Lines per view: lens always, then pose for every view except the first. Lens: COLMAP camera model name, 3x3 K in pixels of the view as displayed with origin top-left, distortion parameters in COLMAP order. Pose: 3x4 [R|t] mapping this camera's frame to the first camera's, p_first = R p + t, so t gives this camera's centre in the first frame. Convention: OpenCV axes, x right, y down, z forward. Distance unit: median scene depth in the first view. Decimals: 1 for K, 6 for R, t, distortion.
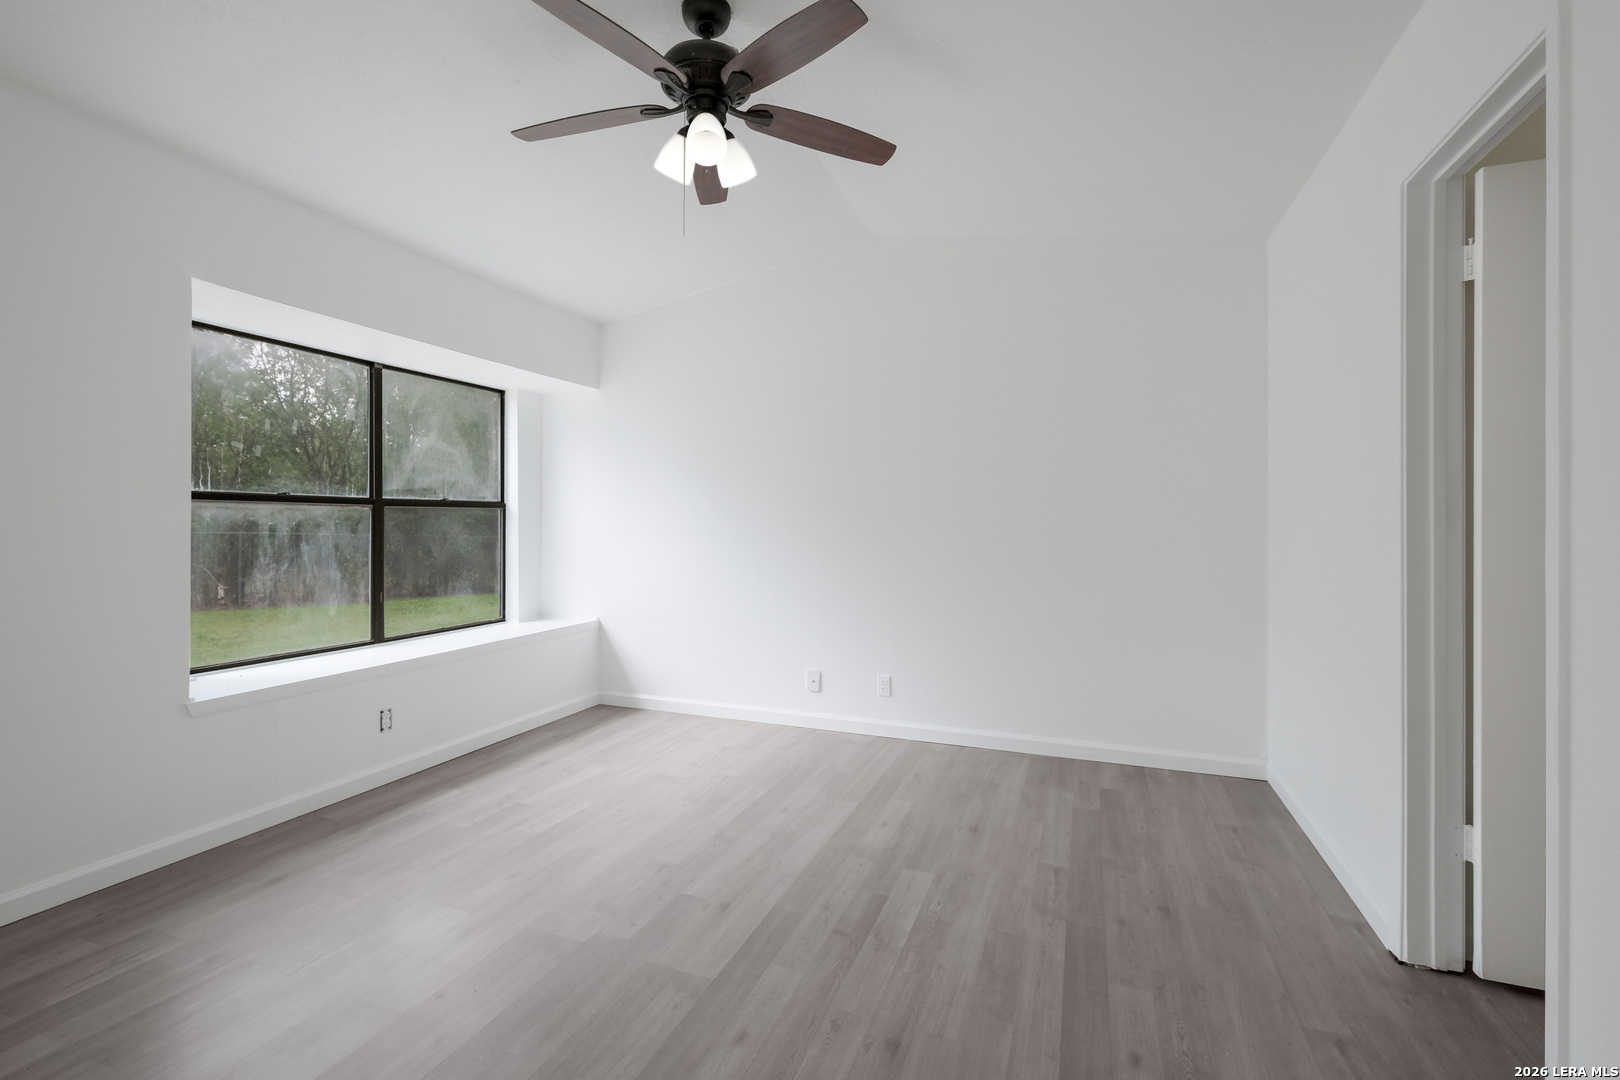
lens RADIAL K [[707.3, 0, 809.2], [0, 707.3, 530.2], [0, 0, 1]] dist [0.000652, 0.000199]
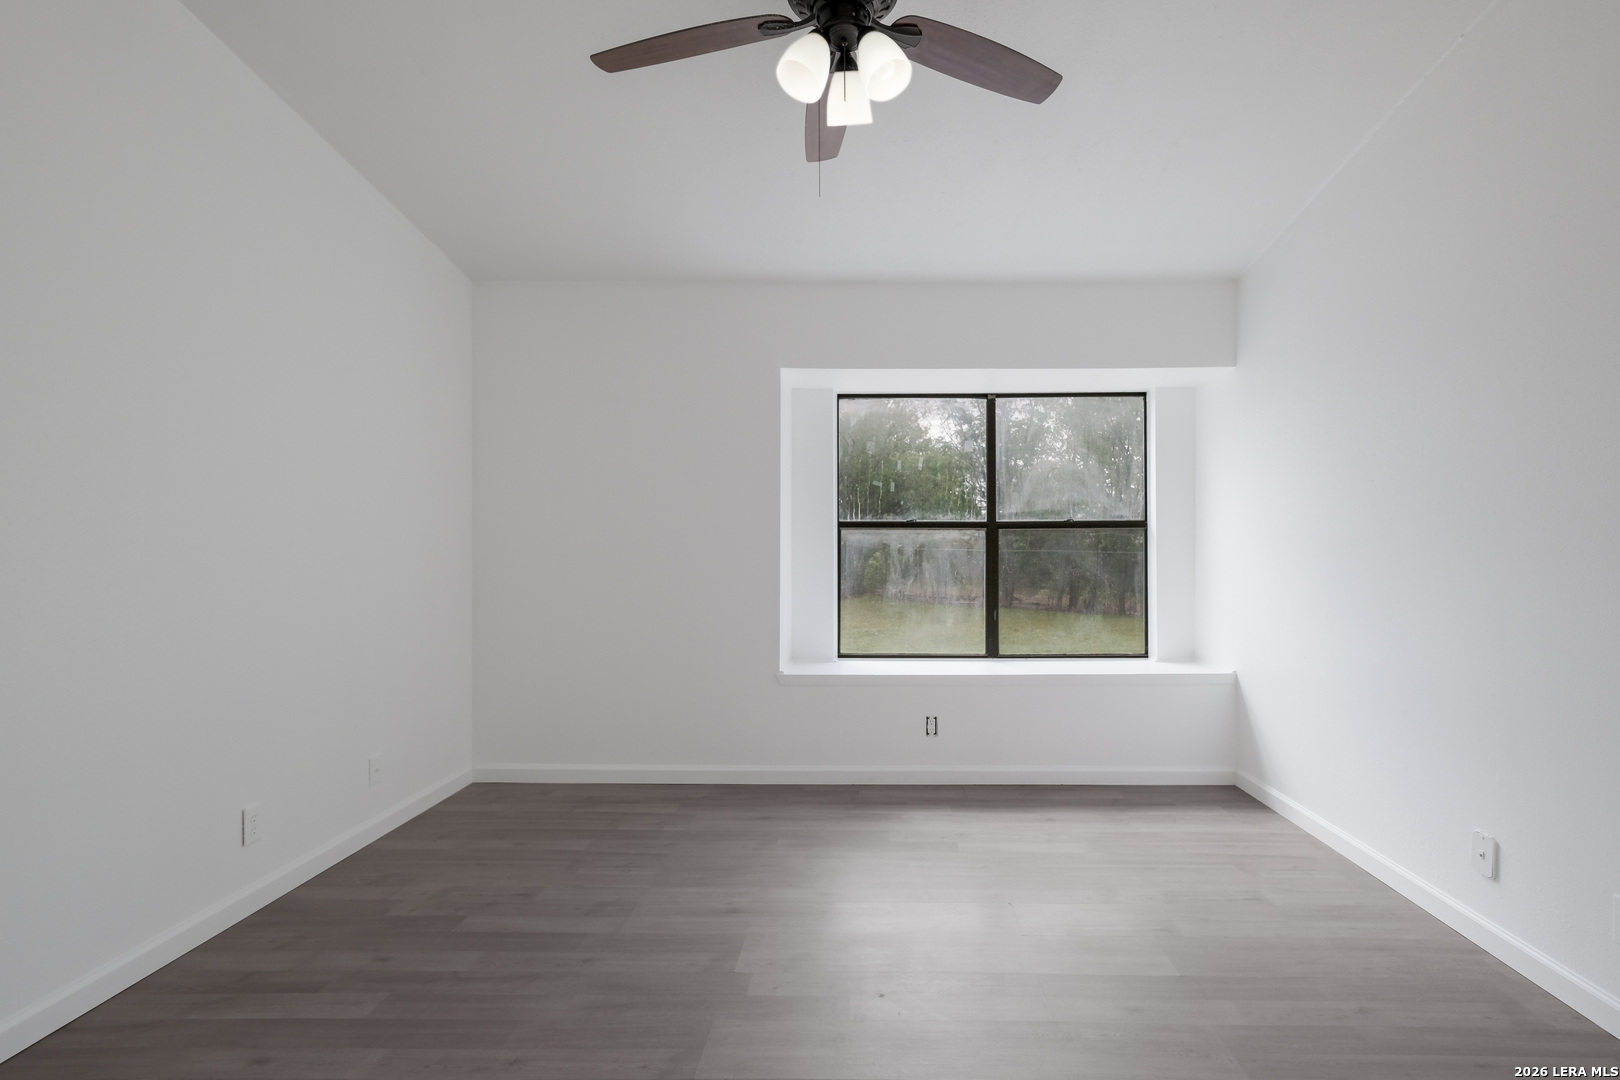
lens RADIAL K [[733.3, 0, 809.2], [0, 733.3, 551.5], [0, 0, 1]] dist [0.000316, -0.000446]
pose [[0.352987, 0.007746, -0.935596, 0.326547], [-0.007677, 0.999956, 0.005383, -0.004215], [0.935597, 0.005283, 0.353031, 0.357955]]
